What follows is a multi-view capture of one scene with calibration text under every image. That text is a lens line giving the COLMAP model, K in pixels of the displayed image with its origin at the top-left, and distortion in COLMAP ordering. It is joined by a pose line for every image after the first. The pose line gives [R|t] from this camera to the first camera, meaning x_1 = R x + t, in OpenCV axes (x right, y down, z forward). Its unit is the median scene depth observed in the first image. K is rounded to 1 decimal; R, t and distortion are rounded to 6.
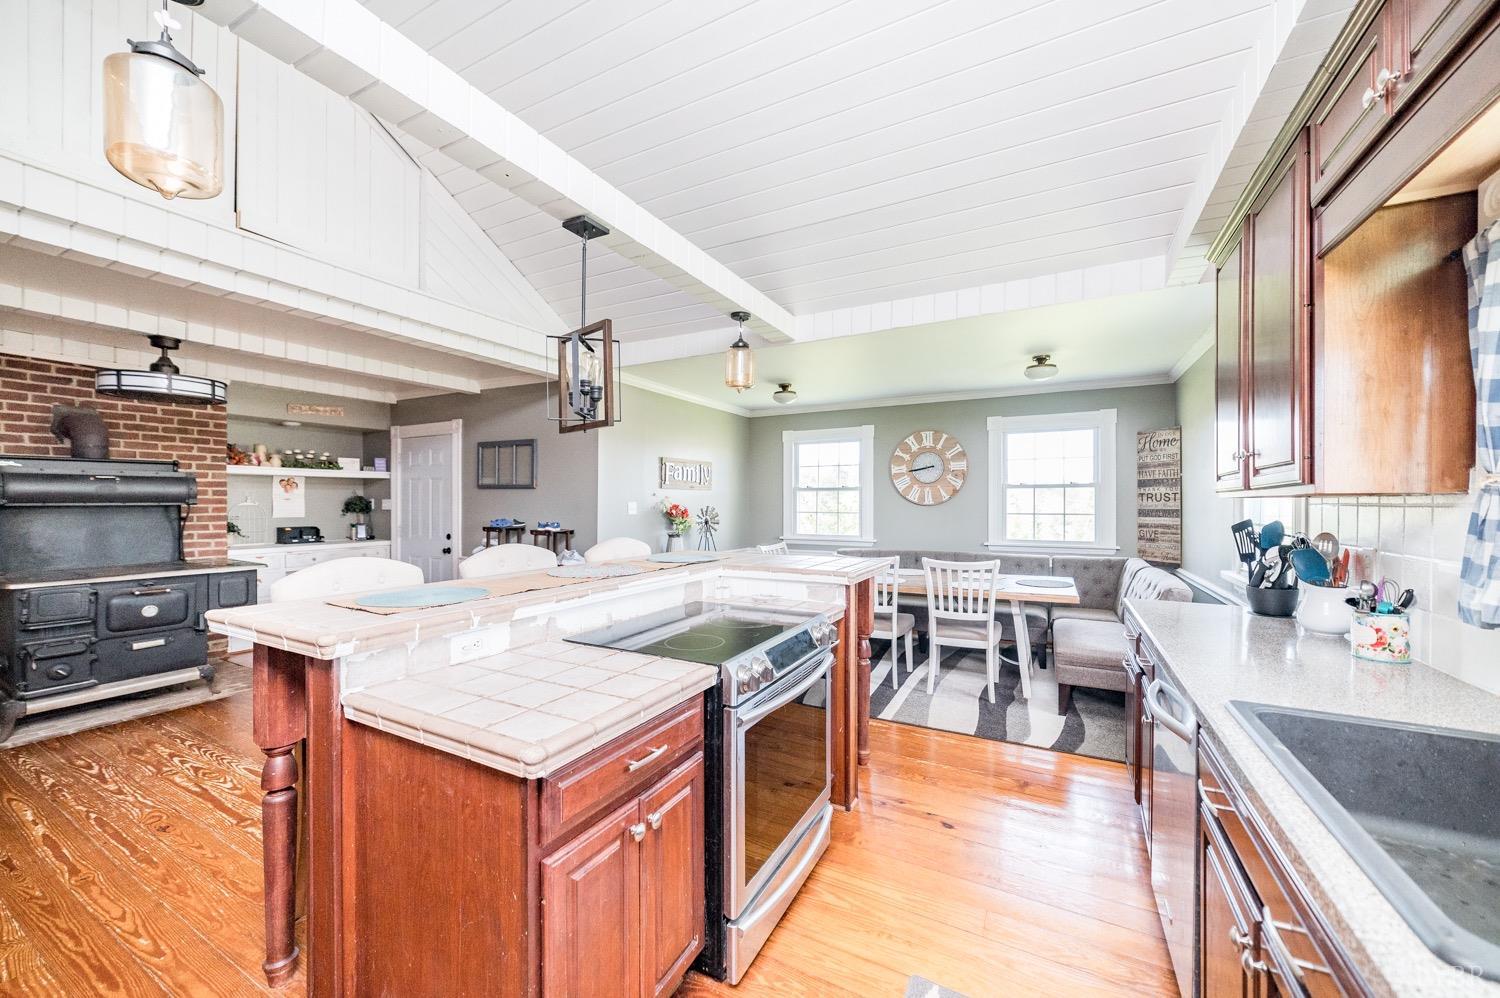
lens RADIAL K [[567.1, 0, 745.9], [0, 567.1, 504.2], [0, 0, 1]] dist [-0.002357, 0.001020]
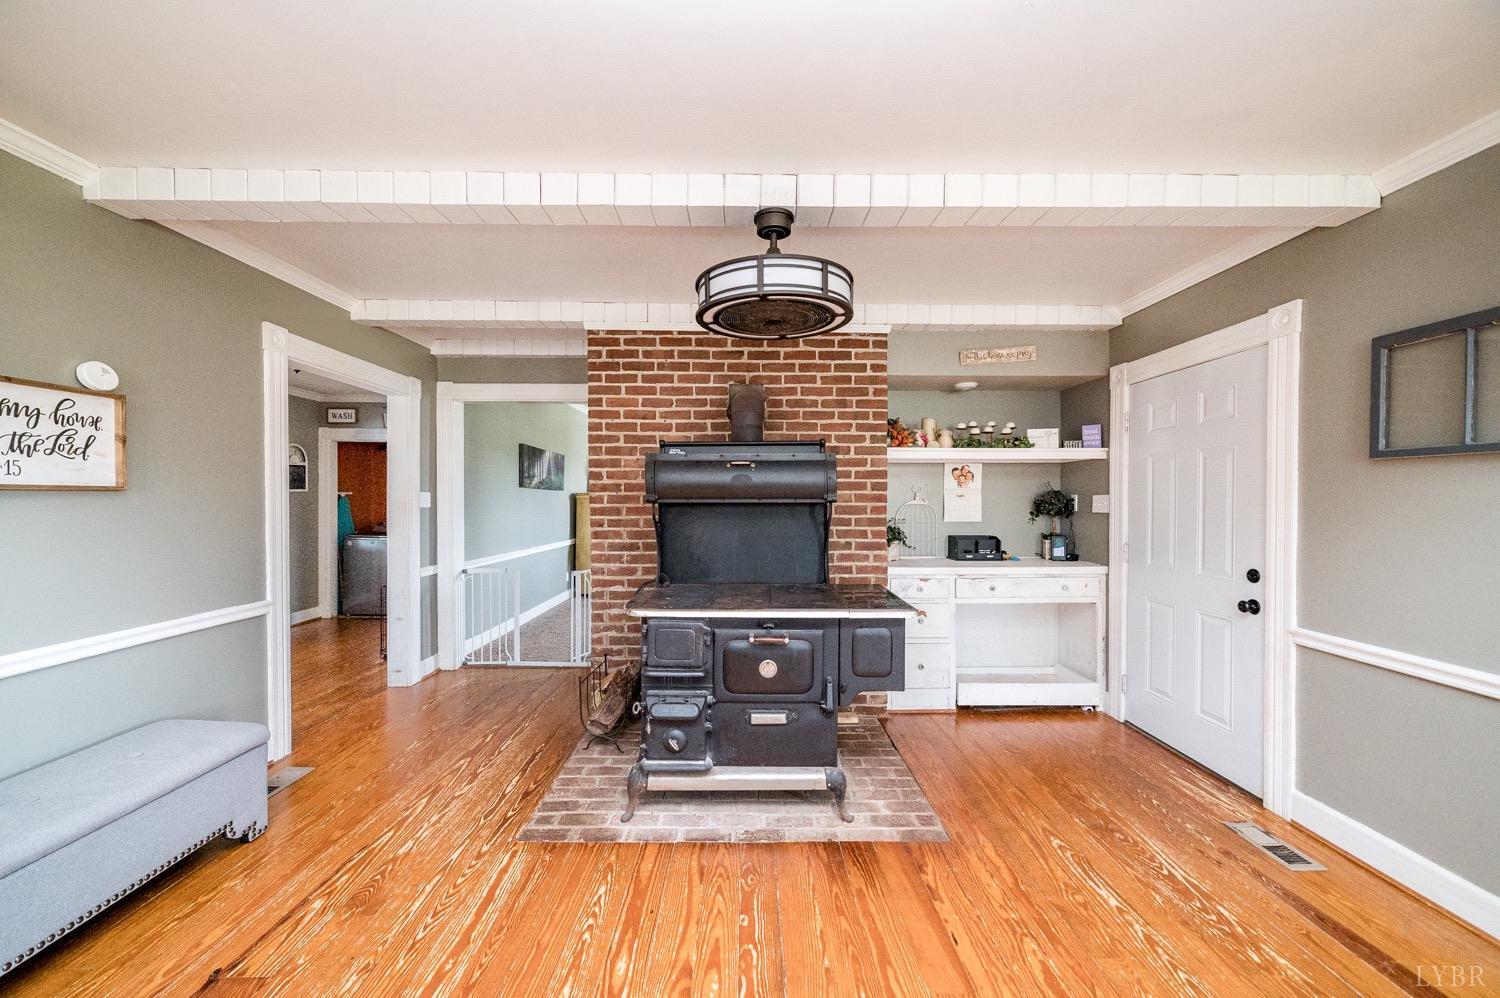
lens RADIAL K [[567.1, 0, 751.3], [0, 567.1, 505.6], [0, 0, 1]] dist [-0.002357, 0.001020]
pose [[0.490705, 0.006132, -0.871304, -0.381945], [-0.004834, 0.999979, 0.004315, 0.002084], [0.871313, 0.002094, 0.490724, 0.504344]]
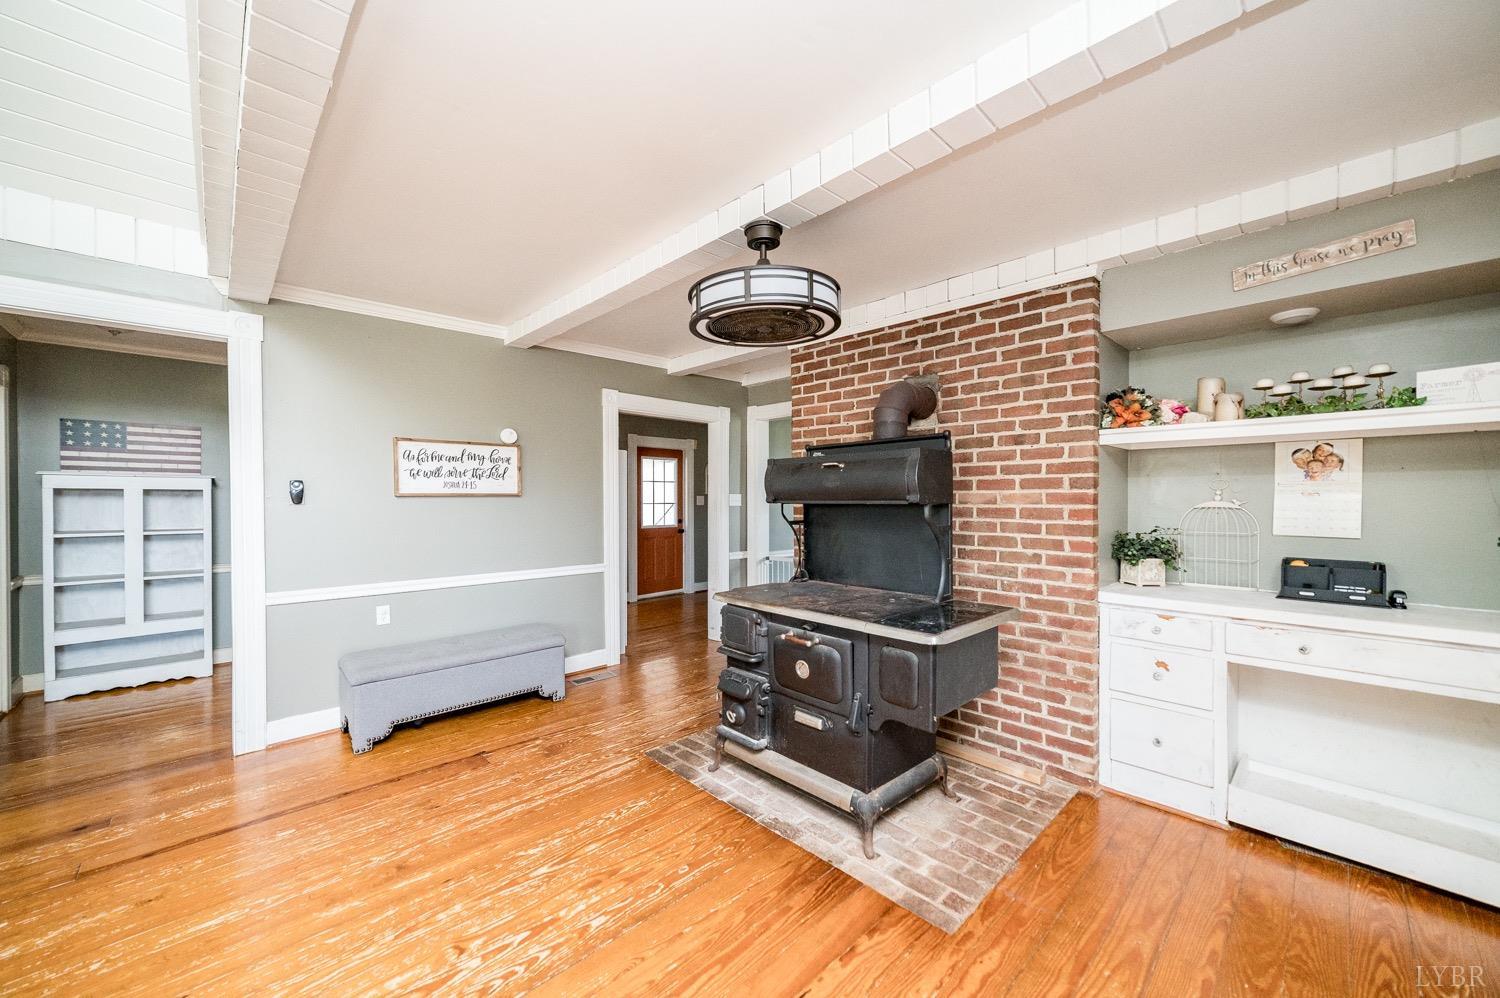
lens RADIAL K [[567.1, 0, 743.8], [0, 567.1, 505.3], [0, 0, 1]] dist [-0.002357, 0.001020]
pose [[-0.301561, 0.008362, -0.953410, -0.317839], [-0.006970, 0.999915, 0.010974, -0.002419], [0.953421, 0.009954, -0.301477, 0.849304]]
